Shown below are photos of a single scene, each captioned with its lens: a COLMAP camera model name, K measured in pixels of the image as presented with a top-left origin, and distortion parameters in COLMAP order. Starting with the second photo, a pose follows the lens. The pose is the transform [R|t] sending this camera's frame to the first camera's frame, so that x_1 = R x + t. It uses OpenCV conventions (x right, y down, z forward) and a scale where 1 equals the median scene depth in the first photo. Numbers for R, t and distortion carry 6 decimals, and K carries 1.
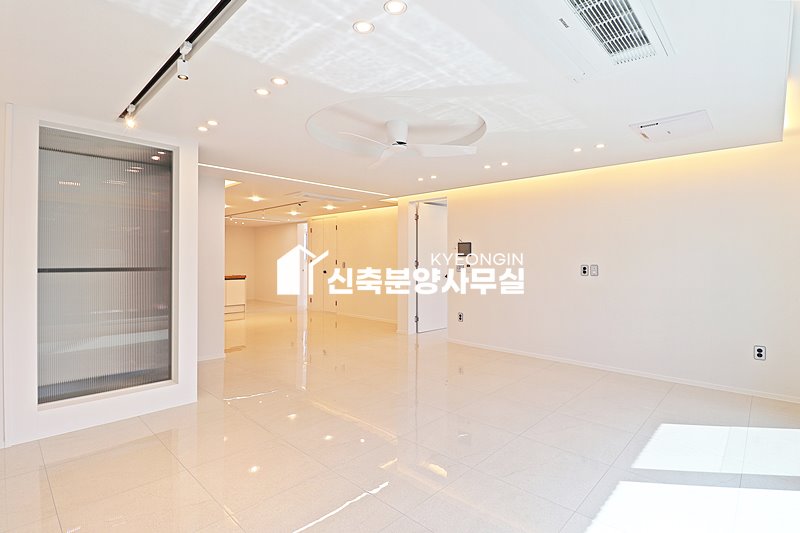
lens RADIAL K [[384.6, 0, 394.7], [0, 384.6, 266.4], [0, 0, 1]] dist [-0.004543, -0.007372]
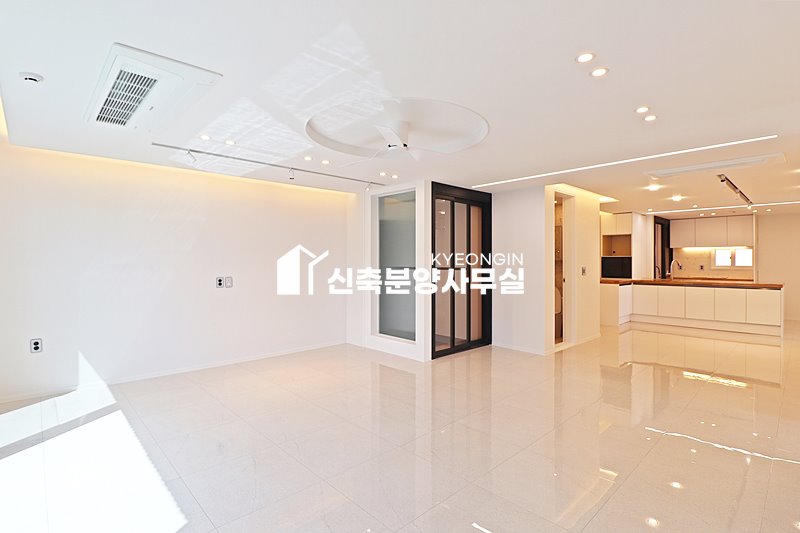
lens RADIAL K [[384.6, 0, 400.3], [0, 384.6, 265.8], [0, 0, 1]] dist [-0.004543, -0.007372]
pose [[-0.029631, 0.009773, -0.999513, 0.677235], [-0.016773, 0.999807, 0.010273, -0.013421], [0.999420, 0.017069, -0.029461, 0.709911]]
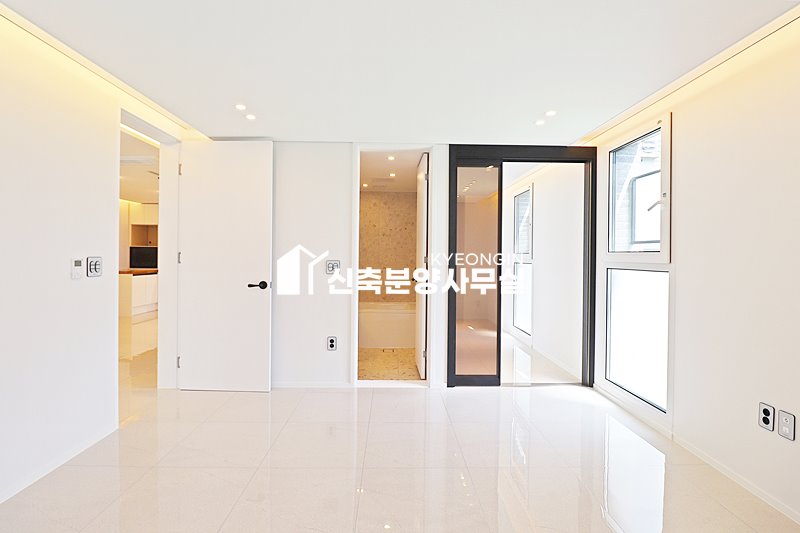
lens RADIAL K [[384.6, 0, 397.6], [0, 384.6, 260.9], [0, 0, 1]] dist [-0.004543, -0.007372]
pose [[0.716340, 0.006830, -0.697718, 0.941425], [-0.020331, 0.999732, -0.011087, 0.006481], [0.697455, 0.022127, 0.716287, 1.216462]]
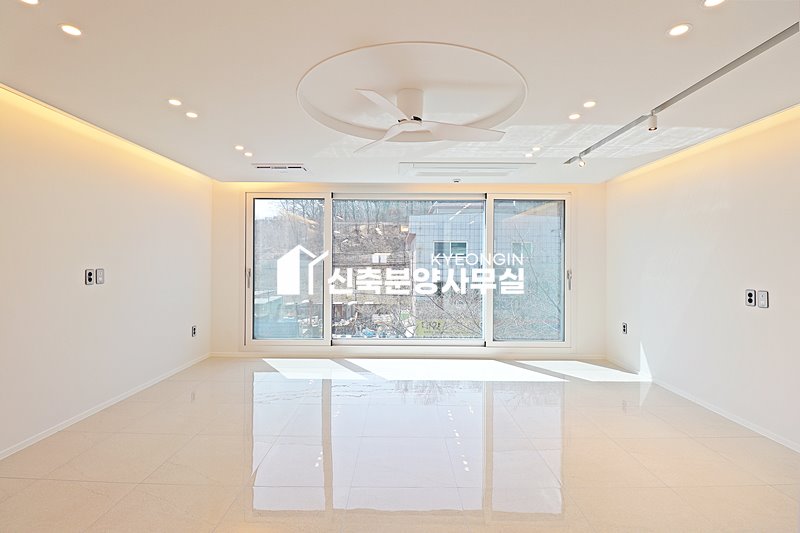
lens RADIAL K [[384.6, 0, 393.9], [0, 384.6, 269.0], [0, 0, 1]] dist [-0.004543, -0.007372]
pose [[-0.694486, -0.018418, 0.719271, -0.376898], [0.004780, 0.999532, 0.030210, -0.021930], [-0.719490, 0.024419, -0.694073, 1.088260]]
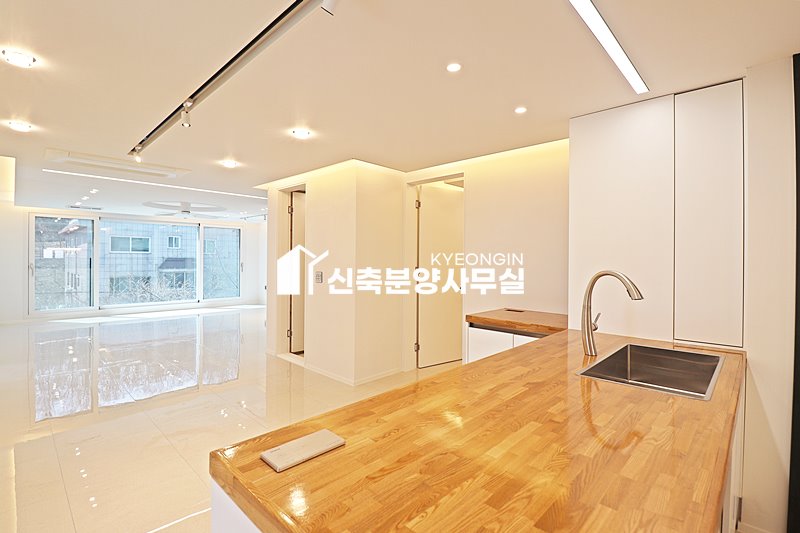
lens RADIAL K [[384.6, 0, 399.3], [0, 384.6, 260.4], [0, 0, 1]] dist [-0.004543, -0.007372]
pose [[-0.999926, -0.010901, -0.005366, -0.865686], [-0.011009, 0.999730, 0.020455, -0.053895], [0.005141, 0.020513, -0.999776, 2.270939]]
